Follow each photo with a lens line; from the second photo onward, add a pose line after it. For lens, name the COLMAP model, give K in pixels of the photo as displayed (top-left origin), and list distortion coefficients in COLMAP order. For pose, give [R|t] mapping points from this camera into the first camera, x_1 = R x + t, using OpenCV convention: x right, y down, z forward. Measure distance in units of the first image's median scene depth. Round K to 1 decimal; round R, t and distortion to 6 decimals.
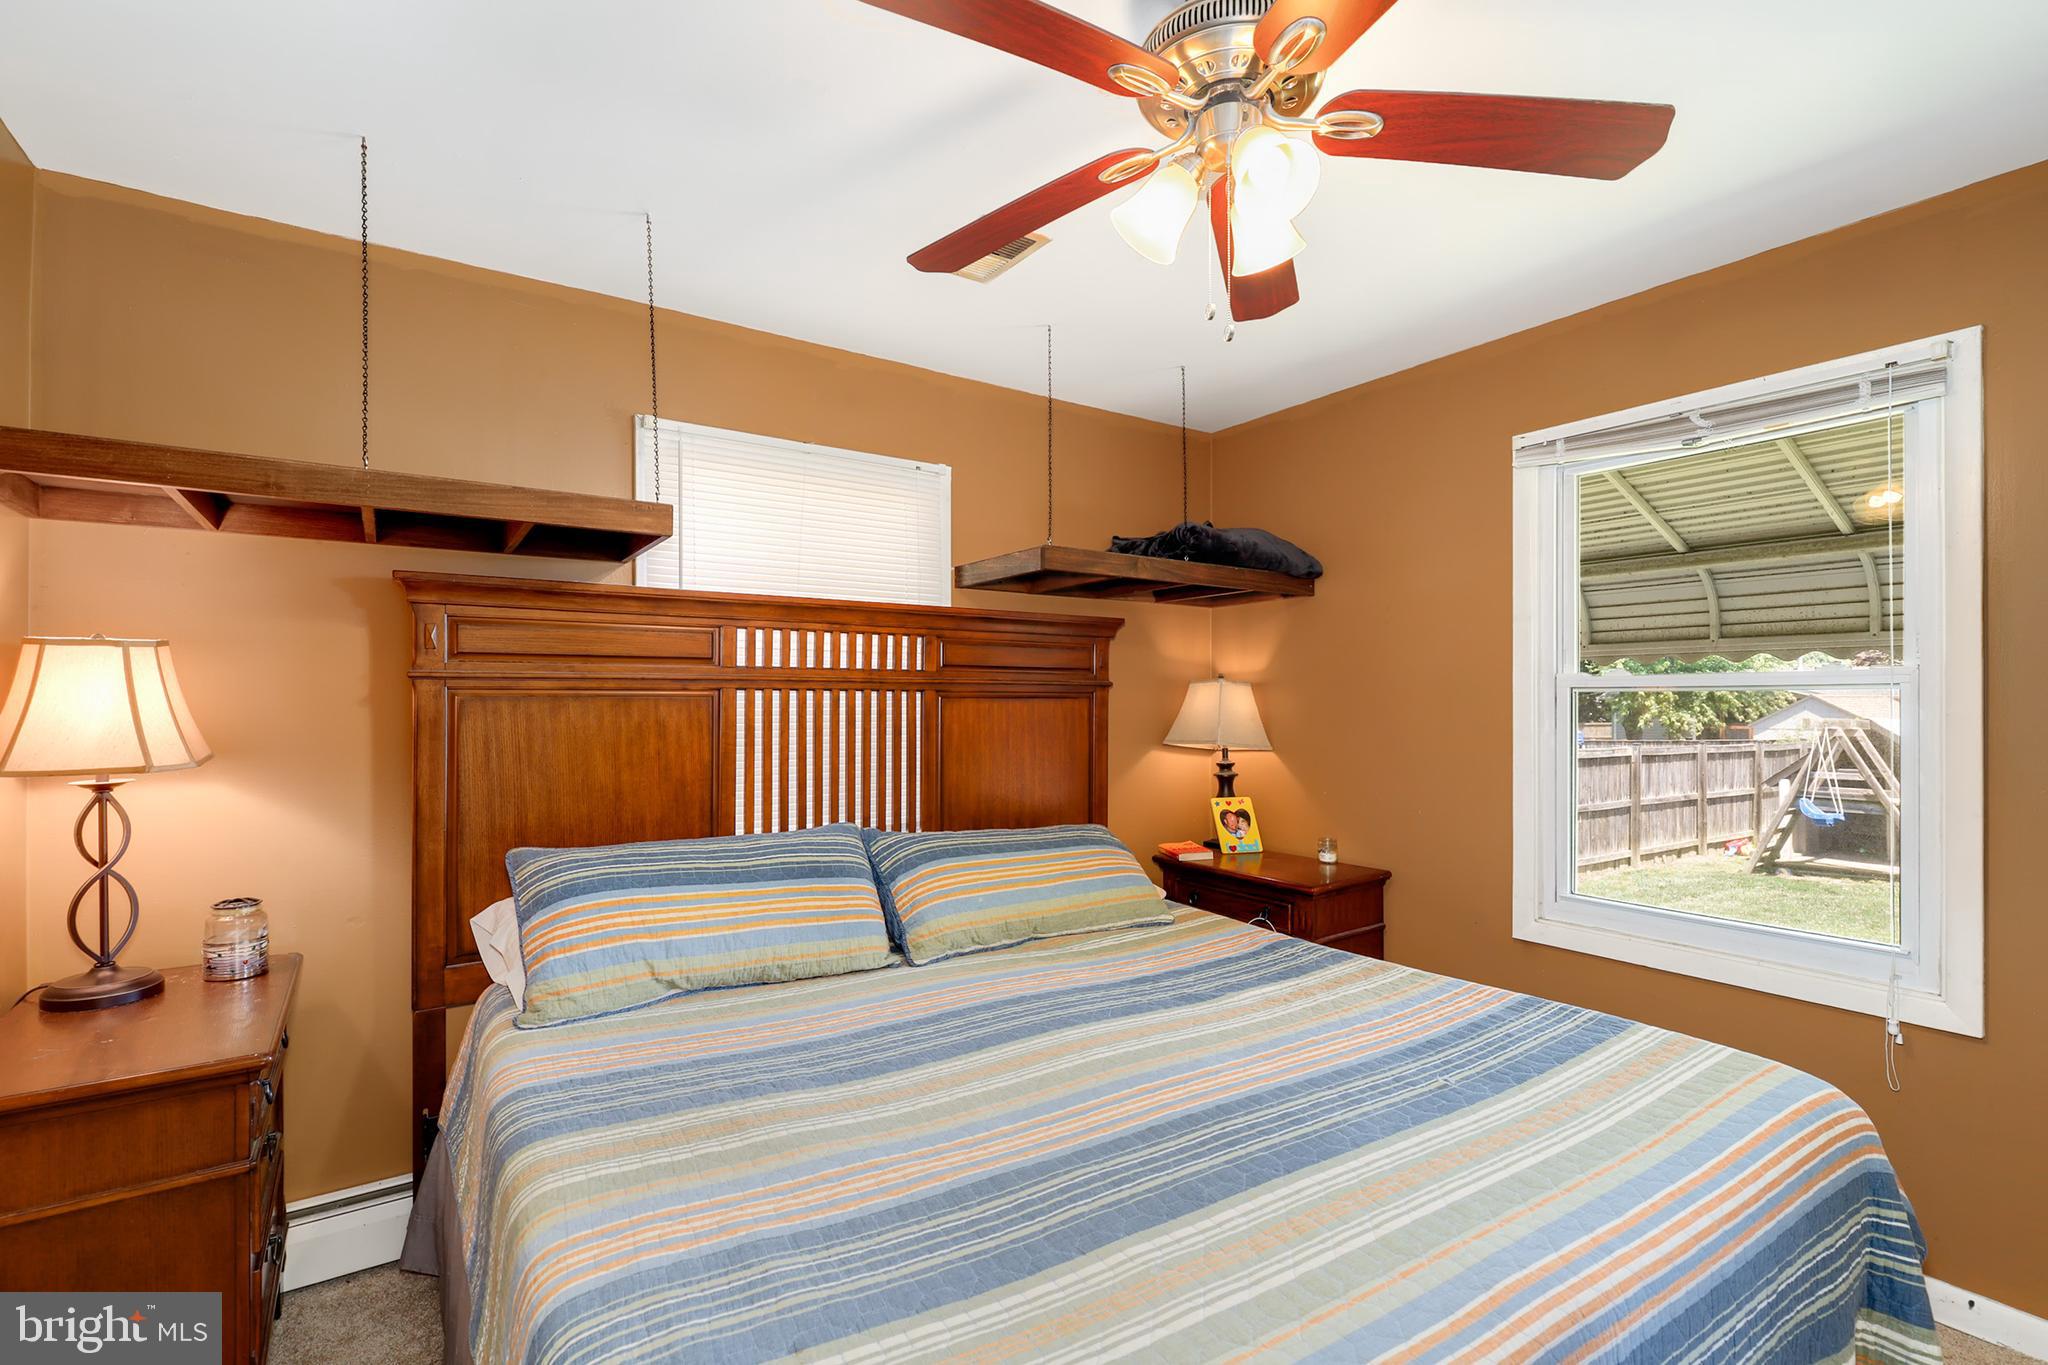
lens RADIAL K [[907.4, 0, 1006.2], [0, 907.4, 704.6], [0, 0, 1]] dist [0.001916, -0.000056]
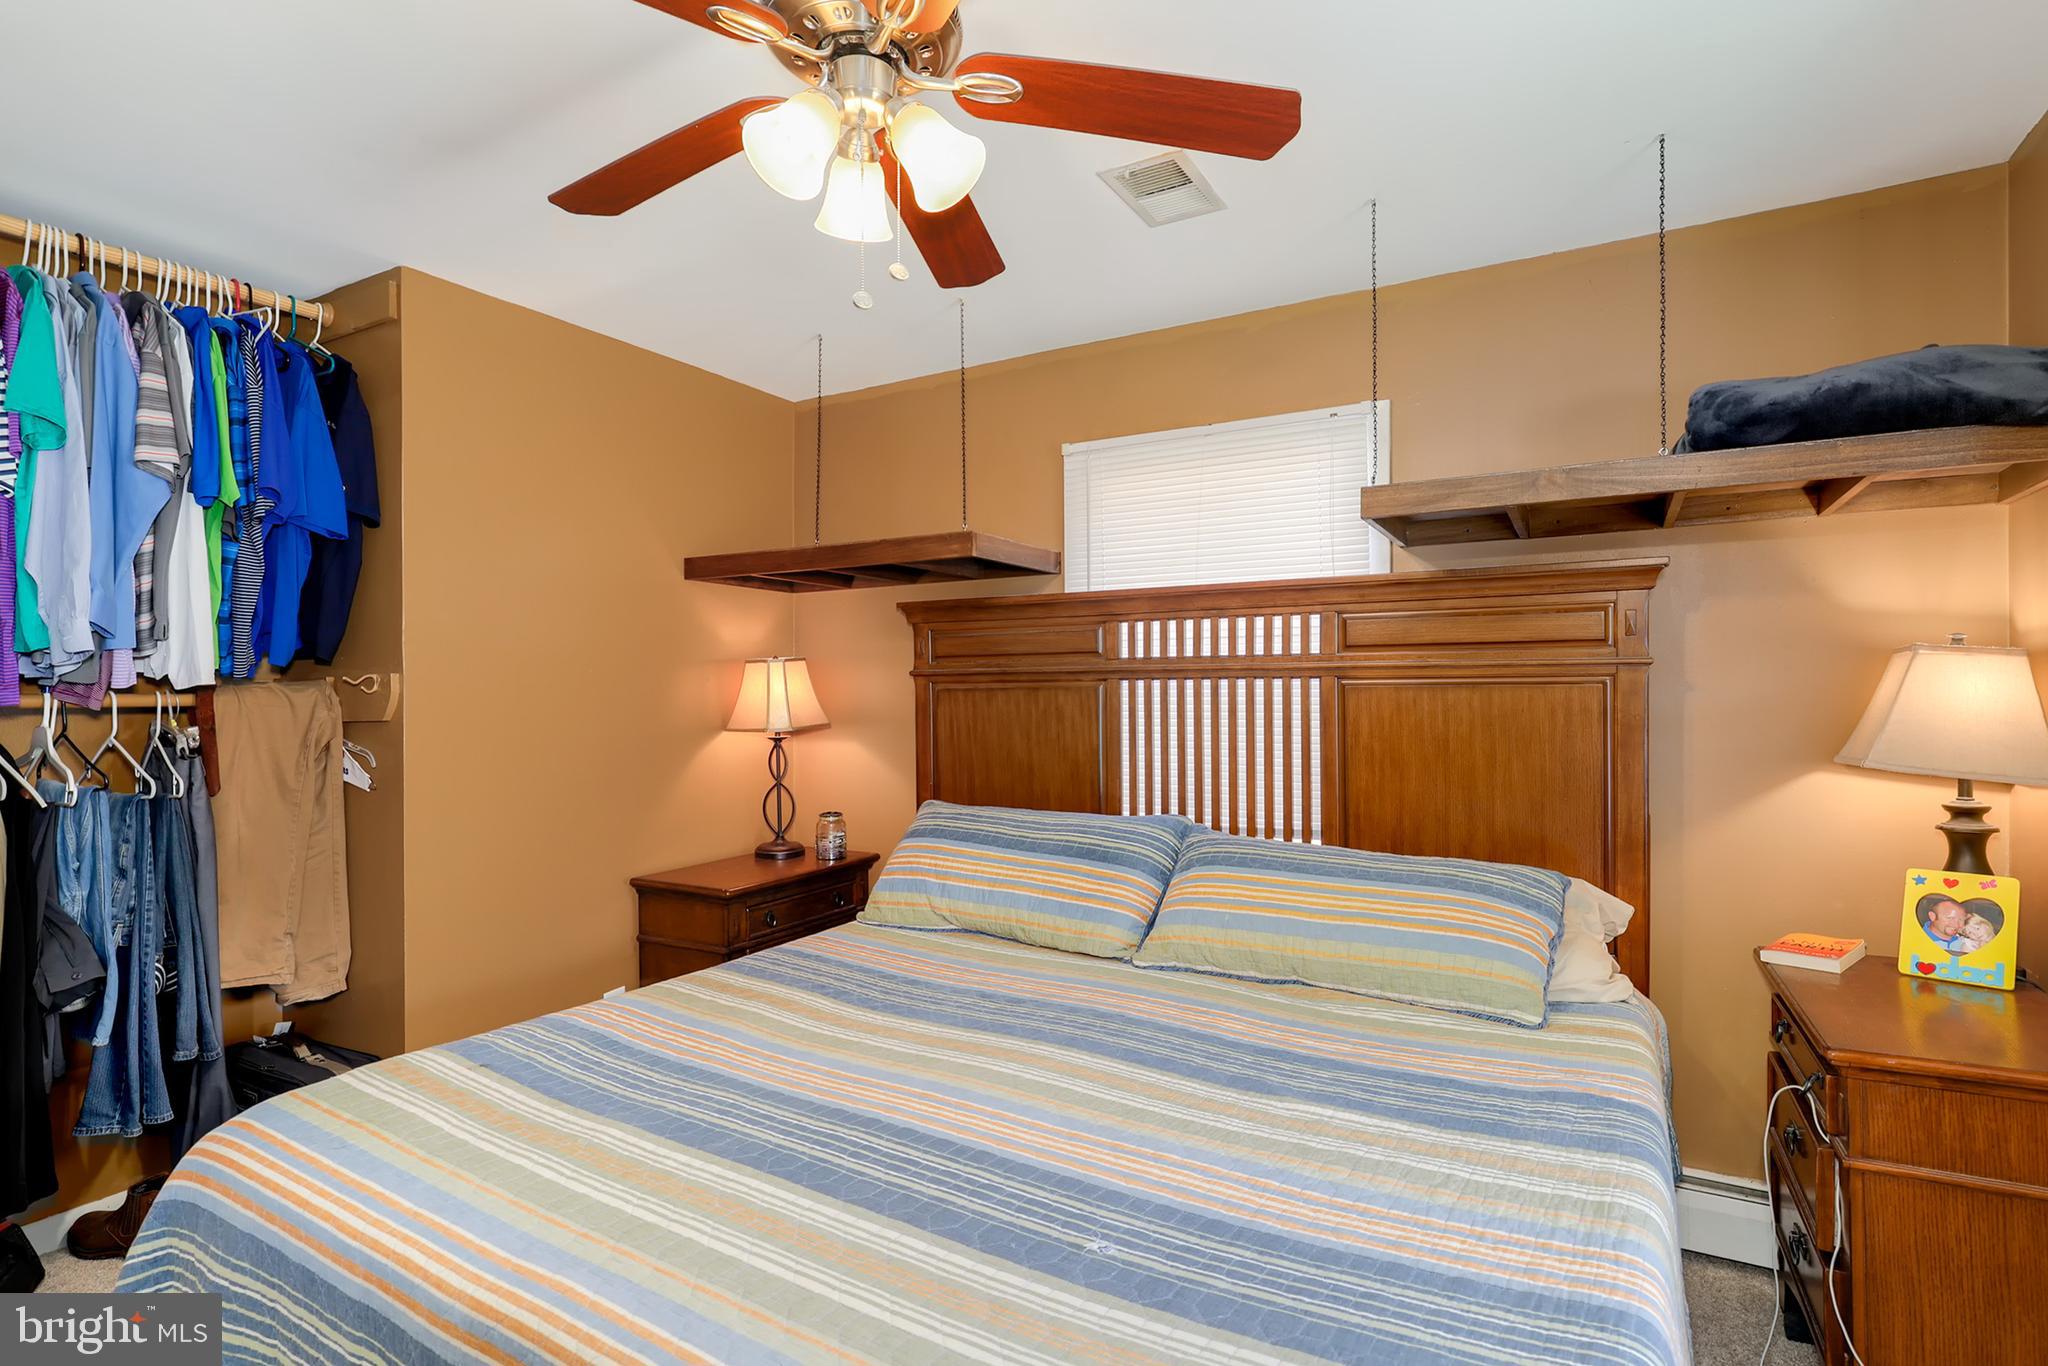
lens RADIAL K [[972.8, 0, 1030.7], [0, 972.8, 696.4], [0, 0, 1]] dist [0.001300, 0.000025]
pose [[0.464536, -0.000185, -0.885554, 0.705396], [-0.000260, 1.000000, -0.000345, 0.003639], [0.885554, 0.000390, 0.464536, 0.396733]]
